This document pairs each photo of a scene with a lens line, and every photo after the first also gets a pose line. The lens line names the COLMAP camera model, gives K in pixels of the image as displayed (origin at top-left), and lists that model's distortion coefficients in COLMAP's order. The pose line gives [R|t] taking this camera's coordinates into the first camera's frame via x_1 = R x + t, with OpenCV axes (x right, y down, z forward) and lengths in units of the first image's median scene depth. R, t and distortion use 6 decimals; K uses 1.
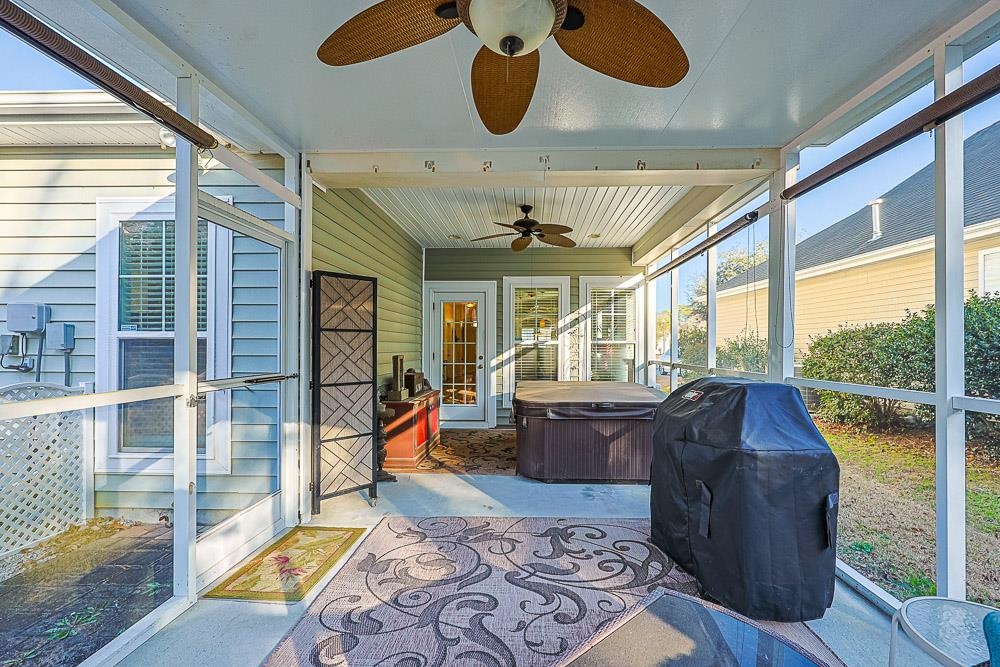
lens RADIAL K [[444.8, 0, 504.6], [0, 444.8, 339.6], [0, 0, 1]] dist [-0.003450, 0.001263]
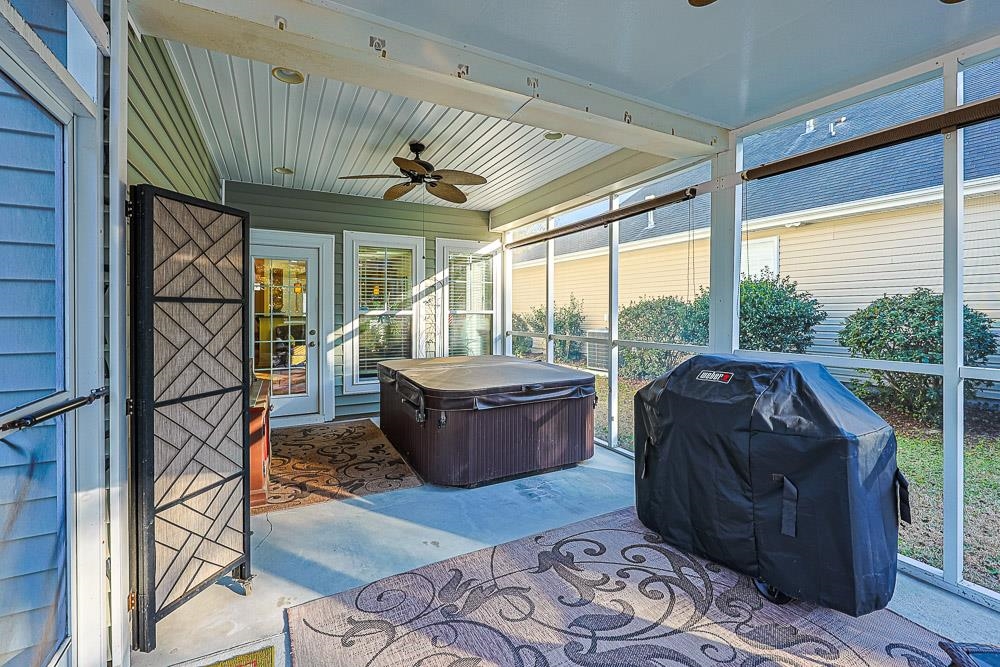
lens RADIAL K [[444.8, 0, 519.1], [0, 444.8, 310.3], [0, 0, 1]] dist [-0.003450, 0.001263]
pose [[0.857124, -0.002190, 0.515105, -0.252606], [-0.003327, 0.999947, 0.009788, -0.012451], [-0.515099, -0.010103, 0.857071, 0.264150]]
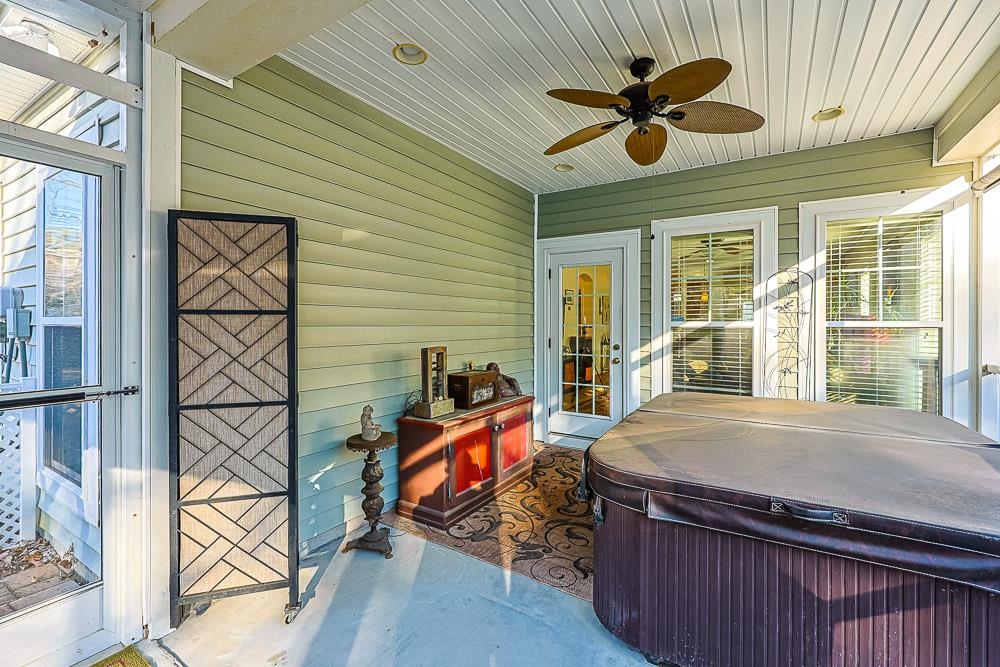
lens RADIAL K [[444.8, 0, 468.9], [0, 444.8, 320.9], [0, 0, 1]] dist [-0.003450, 0.001263]
pose [[0.859335, -0.003094, -0.511404, 0.169469], [0.007729, 0.999946, 0.006938, -0.009172], [0.511355, -0.009915, 0.859313, 0.558984]]
